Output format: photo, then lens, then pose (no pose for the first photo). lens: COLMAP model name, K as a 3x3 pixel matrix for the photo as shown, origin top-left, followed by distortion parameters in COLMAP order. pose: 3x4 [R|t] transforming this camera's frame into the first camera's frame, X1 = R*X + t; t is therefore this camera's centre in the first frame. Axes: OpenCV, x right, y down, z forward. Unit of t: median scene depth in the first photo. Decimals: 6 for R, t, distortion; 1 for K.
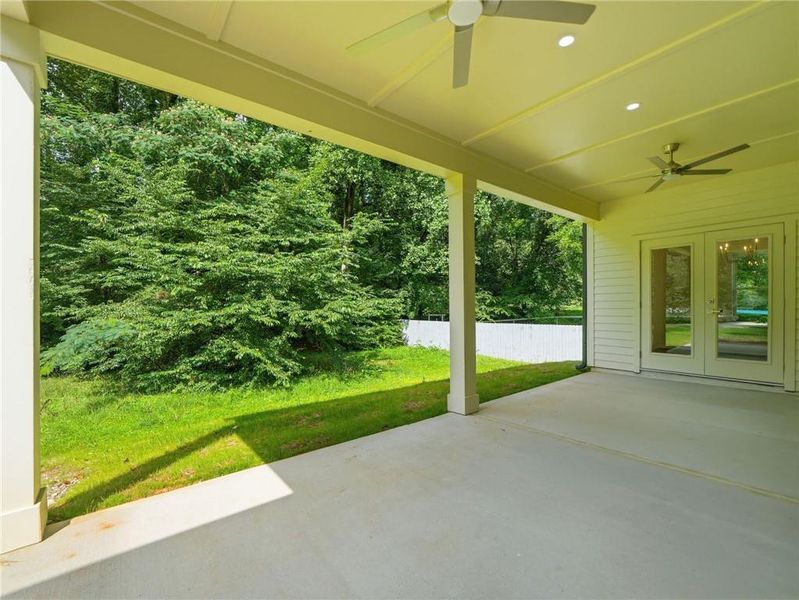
lens RADIAL K [[352.4, 0, 391.8], [0, 352.4, 309.4], [0, 0, 1]] dist [-0.001038, -0.000423]
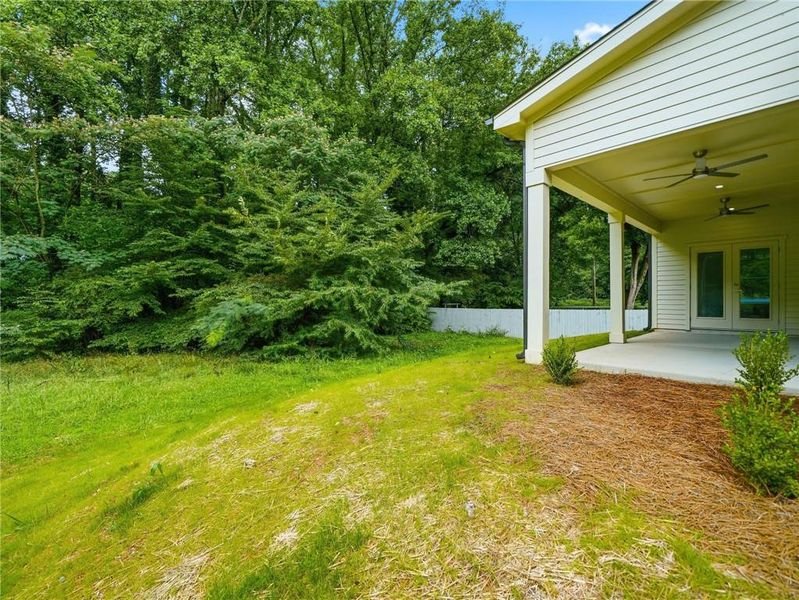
lens RADIAL K [[367.3, 0, 386.5], [0, 367.3, 302.7], [0, 0, 1]] dist [-0.009076, 0.000156]
pose [[0.997905, 0.005423, 0.064476, -0.198850], [-0.005567, 0.999982, 0.002054, 0.015644], [-0.064464, -0.002409, 0.997917, -0.143219]]
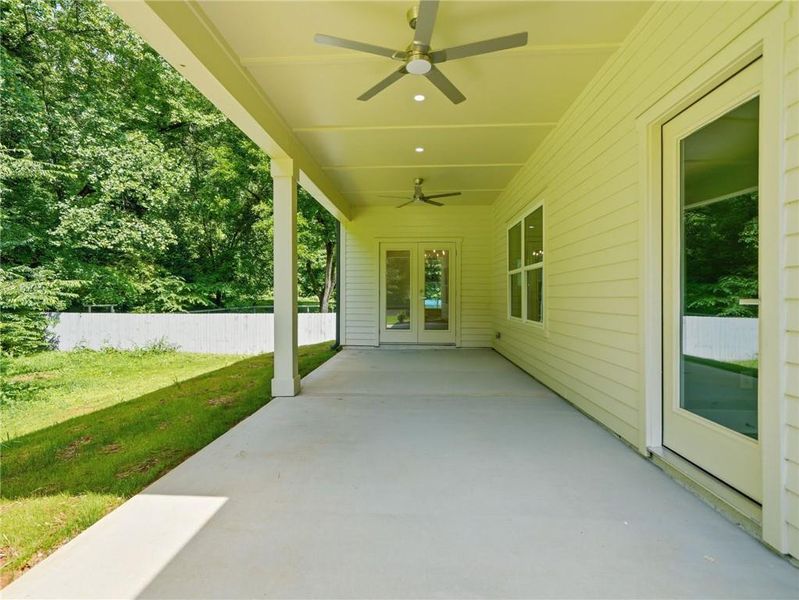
lens RADIAL K [[378.9, 0, 399.5], [0, 378.9, 300.0], [0, 0, 1]] dist [0.000099, -0.000249]
pose [[0.667727, 0.003243, 0.744399, -0.069726], [-0.004197, 0.999991, -0.000591, 0.003444], [-0.744394, -0.002730, 0.667735, 0.007302]]
